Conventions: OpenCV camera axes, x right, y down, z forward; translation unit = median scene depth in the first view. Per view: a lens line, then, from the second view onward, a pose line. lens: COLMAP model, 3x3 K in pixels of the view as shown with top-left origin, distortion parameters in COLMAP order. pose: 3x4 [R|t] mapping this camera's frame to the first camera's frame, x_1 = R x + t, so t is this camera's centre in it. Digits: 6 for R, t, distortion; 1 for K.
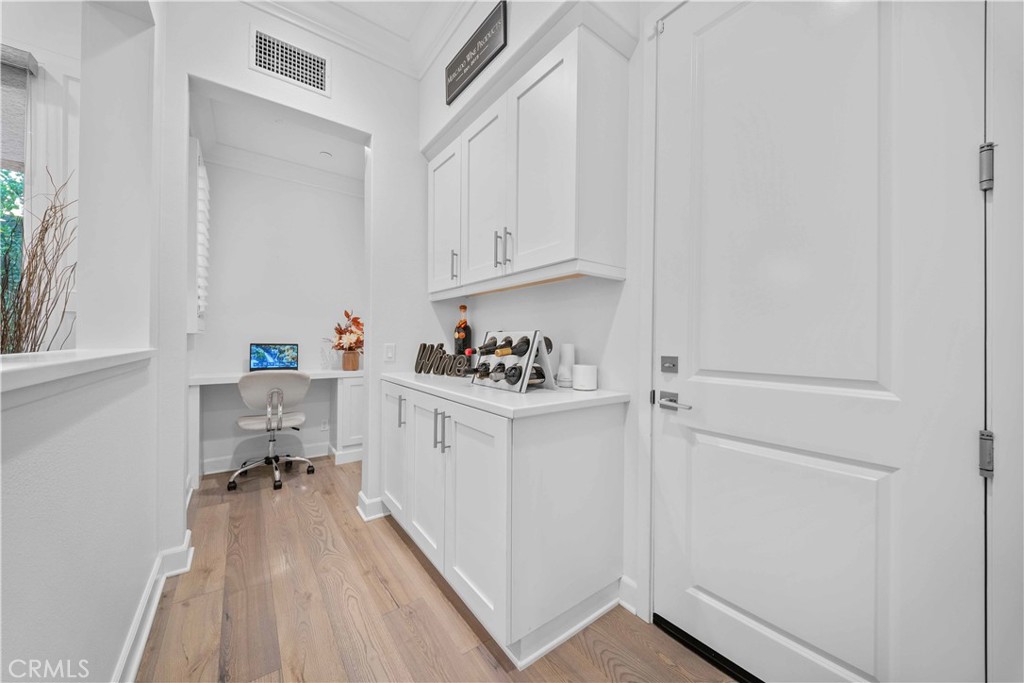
lens RADIAL K [[361.7, 0, 514.0], [0, 361.7, 335.7], [0, 0, 1]] dist [-0.000342, -0.000080]
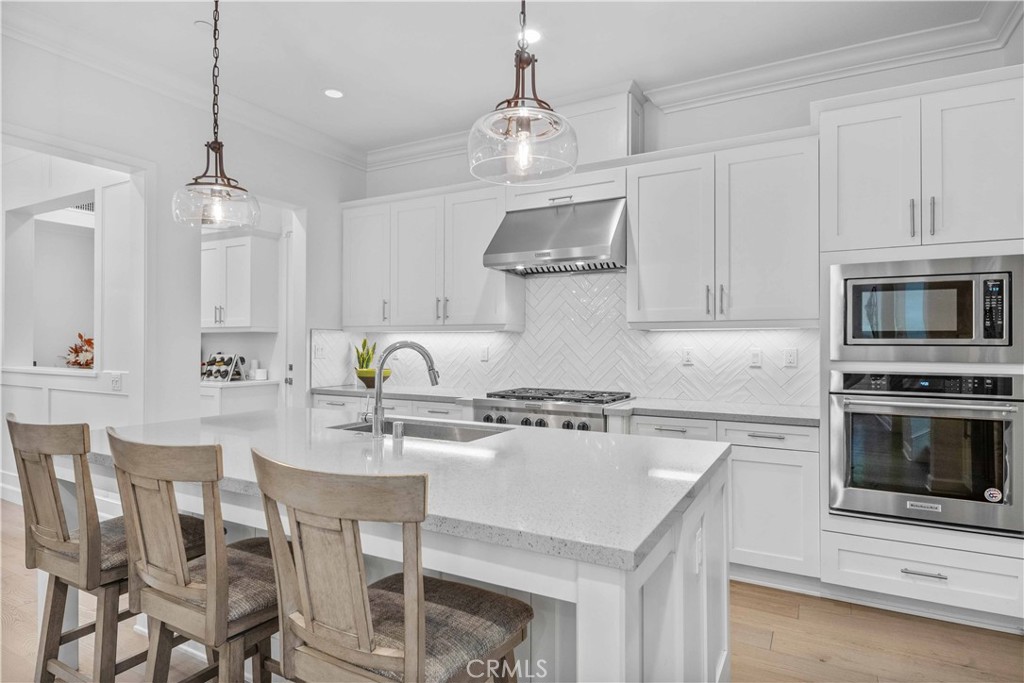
lens RADIAL K [[560.6, 0, 505.1], [0, 560.6, 339.0], [0, 0, 1]] dist [0.010808, 0.000752]
pose [[0.917940, -0.002883, 0.396709, 0.110289], [0.001489, 0.999992, 0.003824, -0.062064], [-0.396717, -0.002920, 0.917936, -1.485938]]
